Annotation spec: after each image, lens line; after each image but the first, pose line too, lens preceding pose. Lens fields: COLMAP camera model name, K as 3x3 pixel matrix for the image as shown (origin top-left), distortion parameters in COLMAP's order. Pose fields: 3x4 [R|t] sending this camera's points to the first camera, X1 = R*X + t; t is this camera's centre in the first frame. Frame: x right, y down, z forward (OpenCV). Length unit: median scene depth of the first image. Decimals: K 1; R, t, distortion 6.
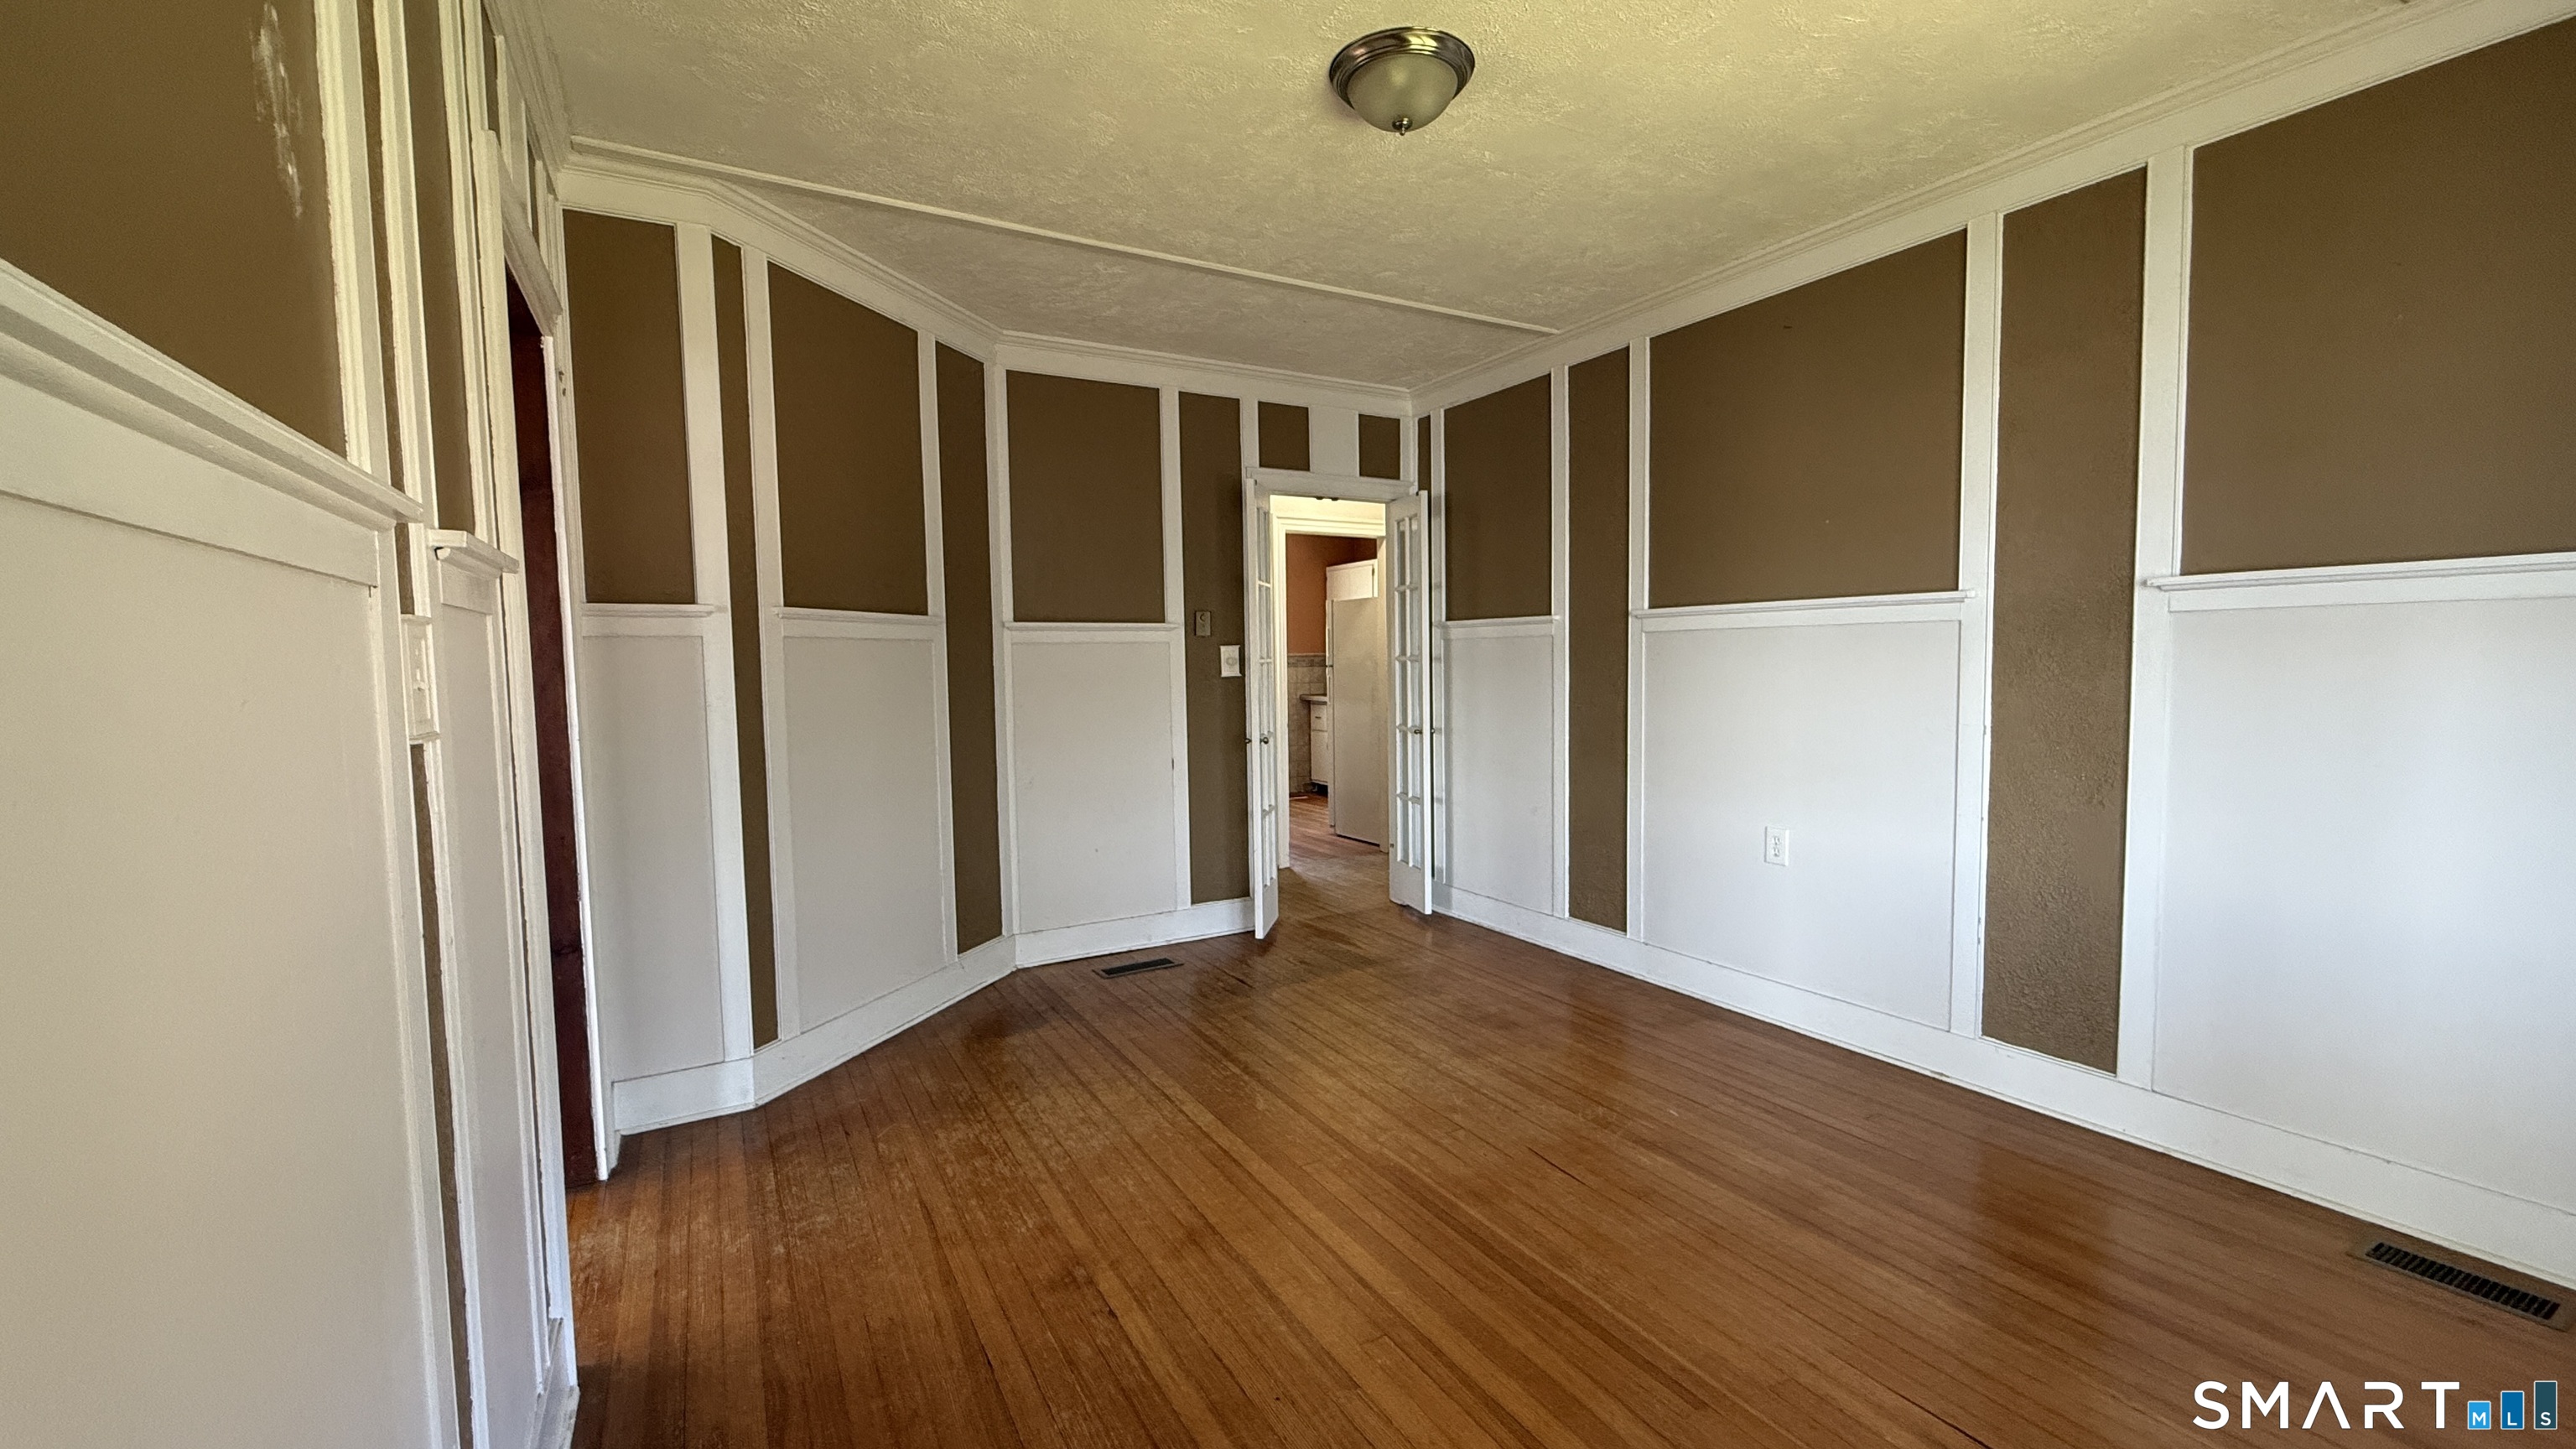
lens RADIAL K [[1022.9, 0, 1280.2], [0, 1022.9, 722.1], [0, 0, 1]] dist [-0.000419, -0.000711]
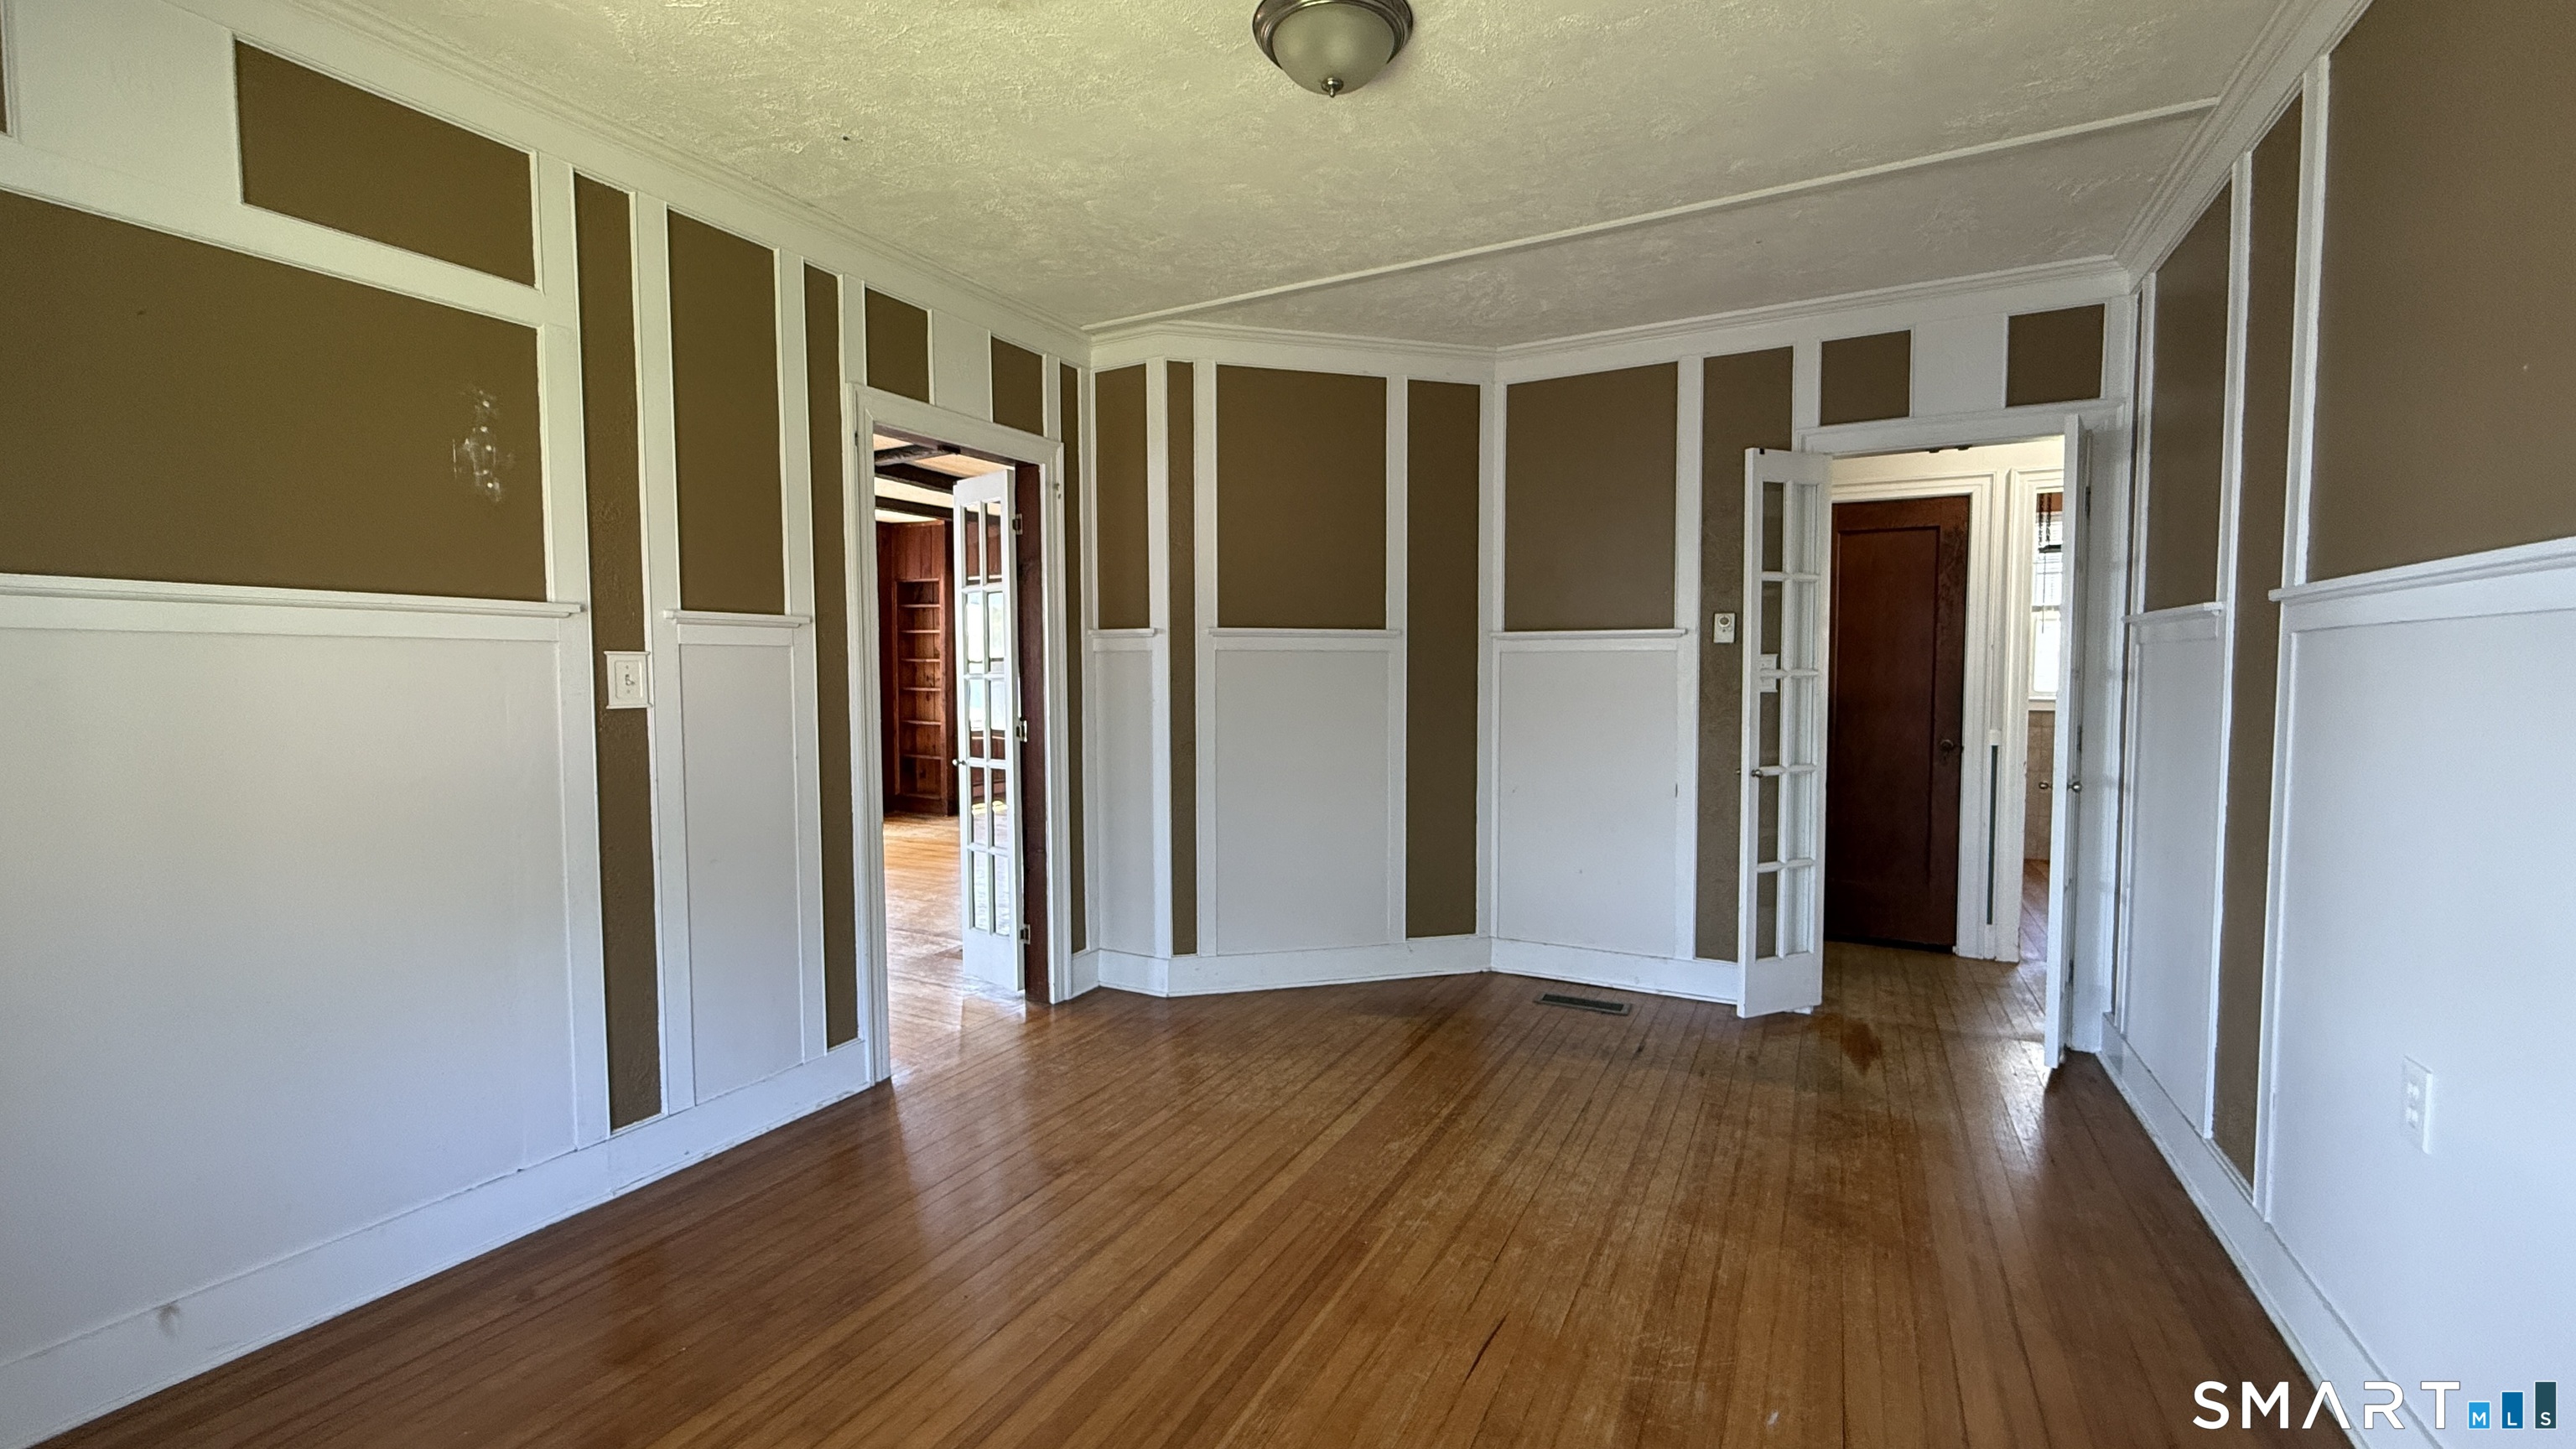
lens RADIAL K [[1022.9, 0, 1285.9], [0, 1022.9, 721.3], [0, 0, 1]] dist [-0.000419, -0.000711]
pose [[0.536903, 0.055427, -0.841821, 0.556406], [-0.056679, 0.997955, 0.029558, -0.030687], [0.841738, 0.031843, 0.538947, 0.311218]]
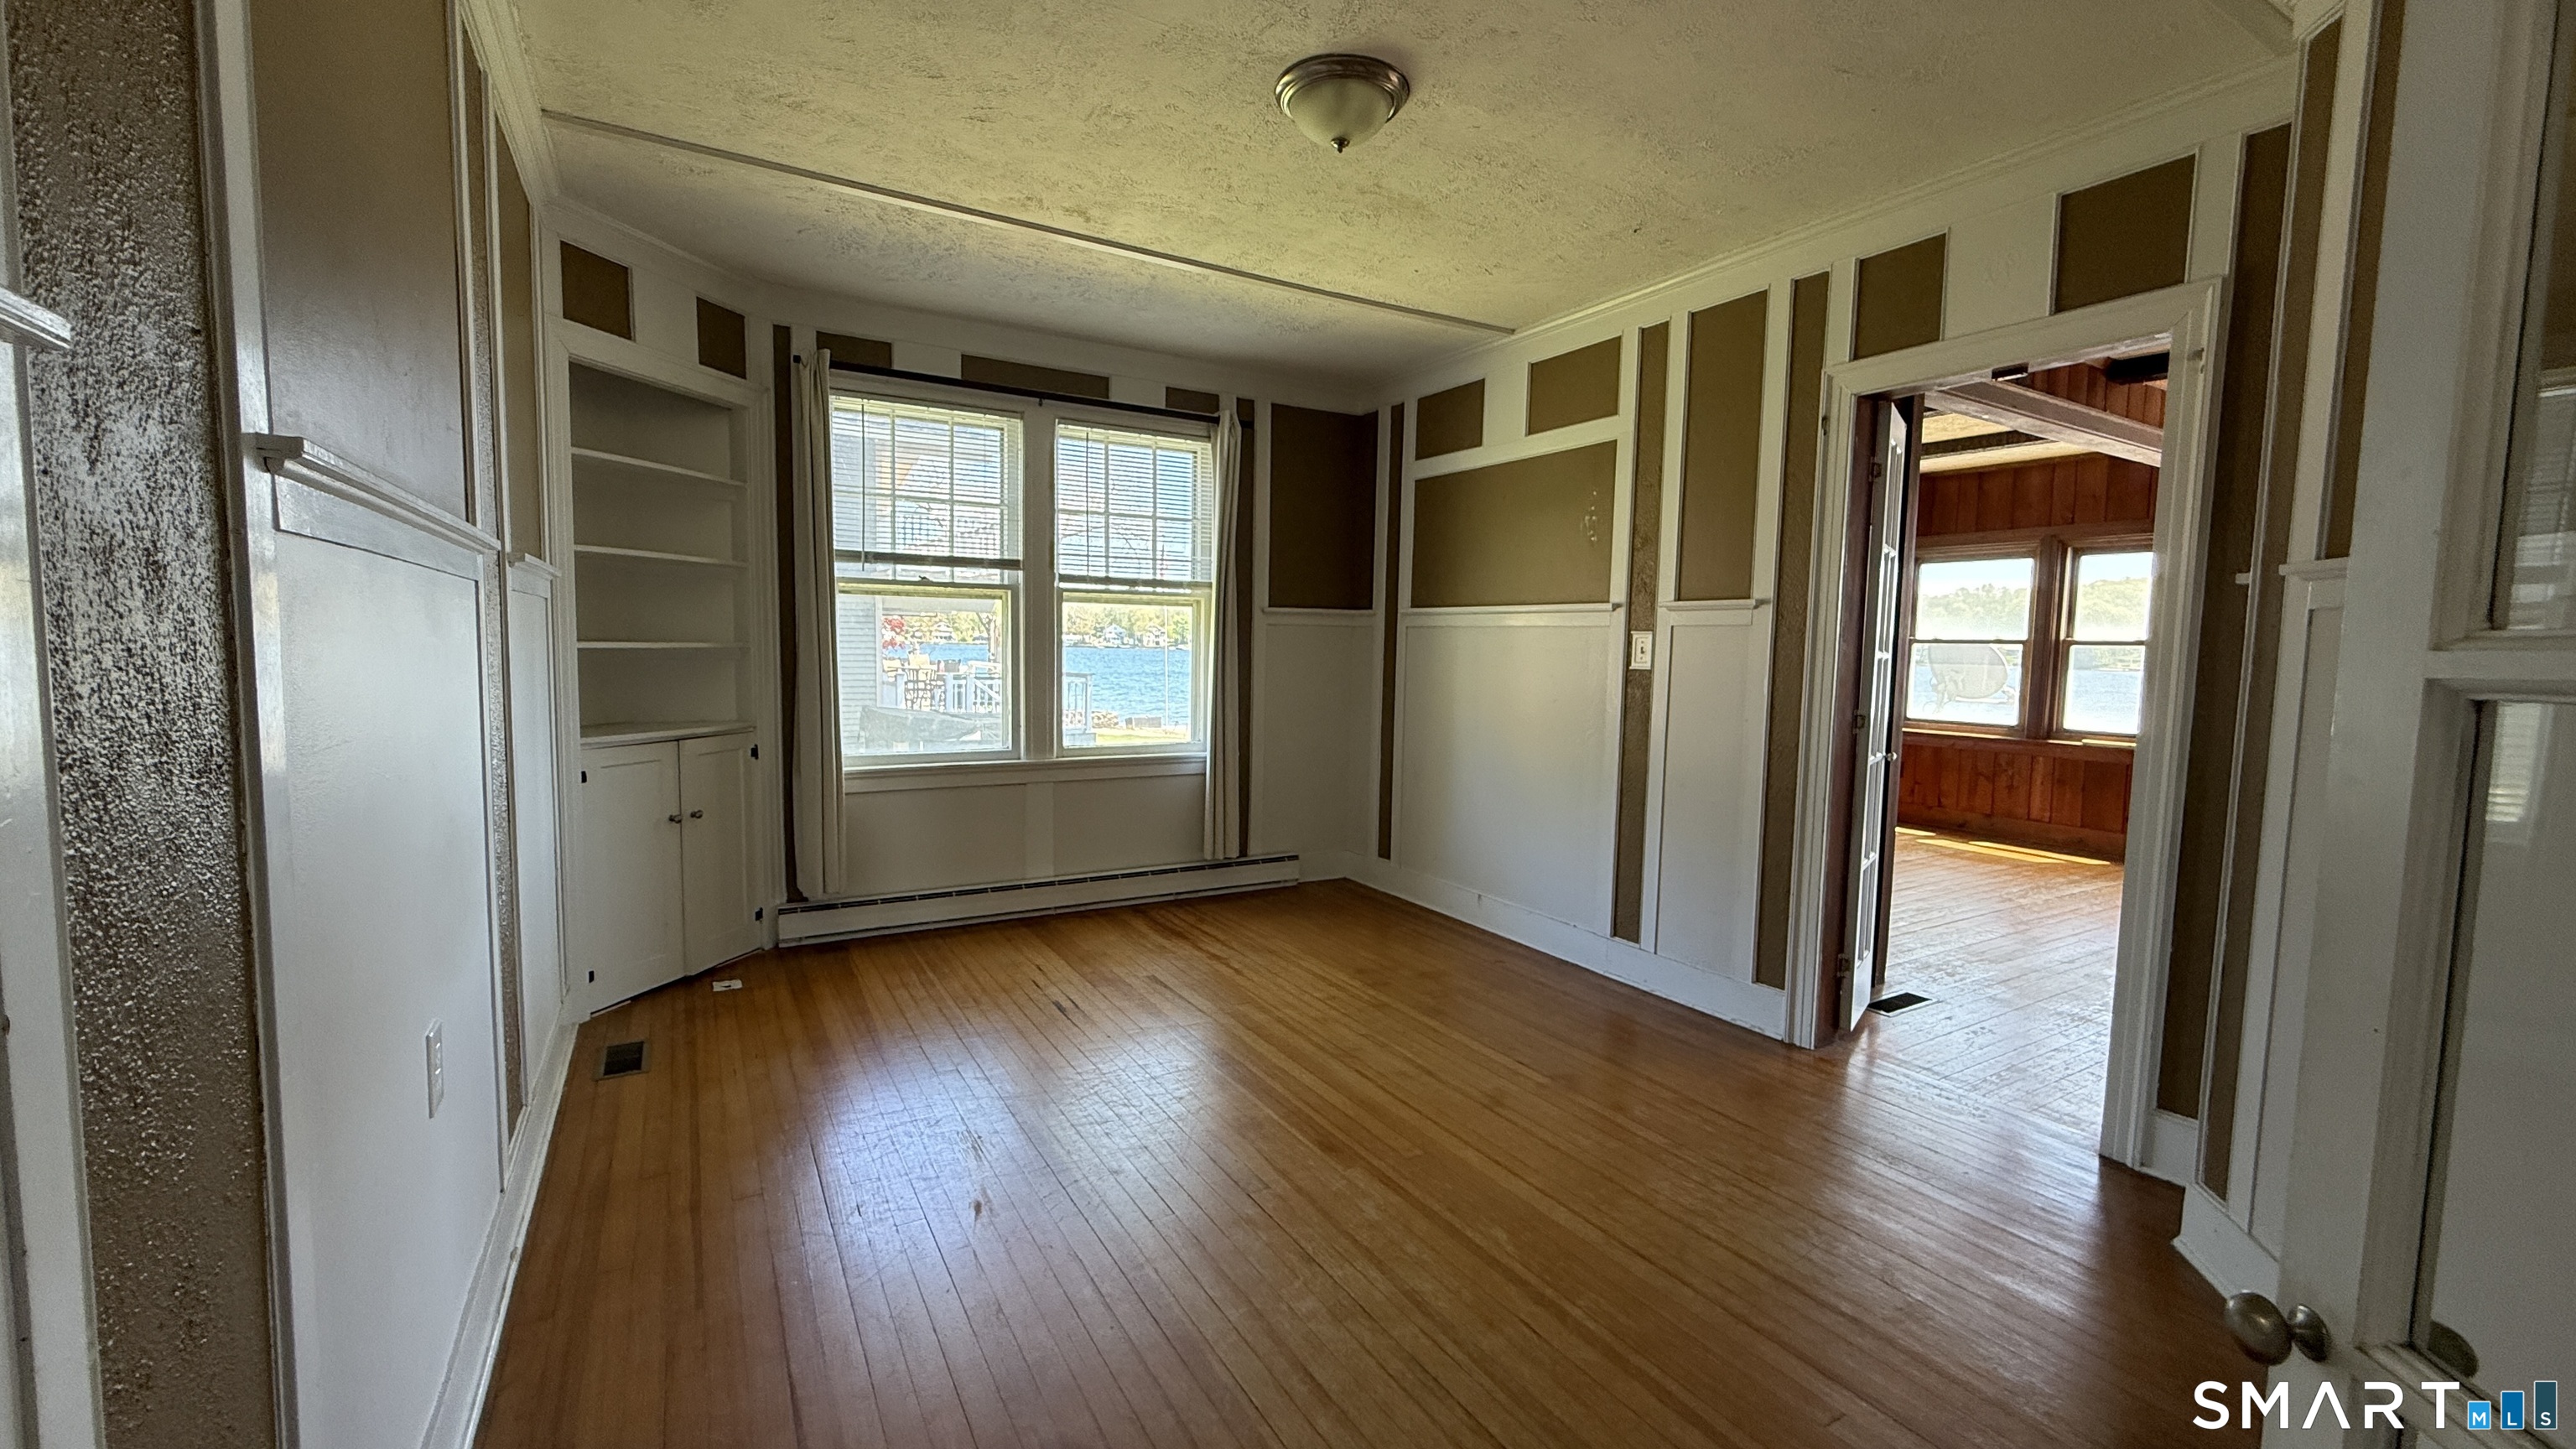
lens RADIAL K [[1022.9, 0, 1288.0], [0, 1022.9, 731.7], [0, 0, 1]] dist [-0.000419, -0.000711]
pose [[-0.999776, -0.002193, -0.021038, 0.122515], [-0.005196, 0.989597, 0.143772, -0.079178], [0.020504, 0.143849, -0.989387, 1.339110]]
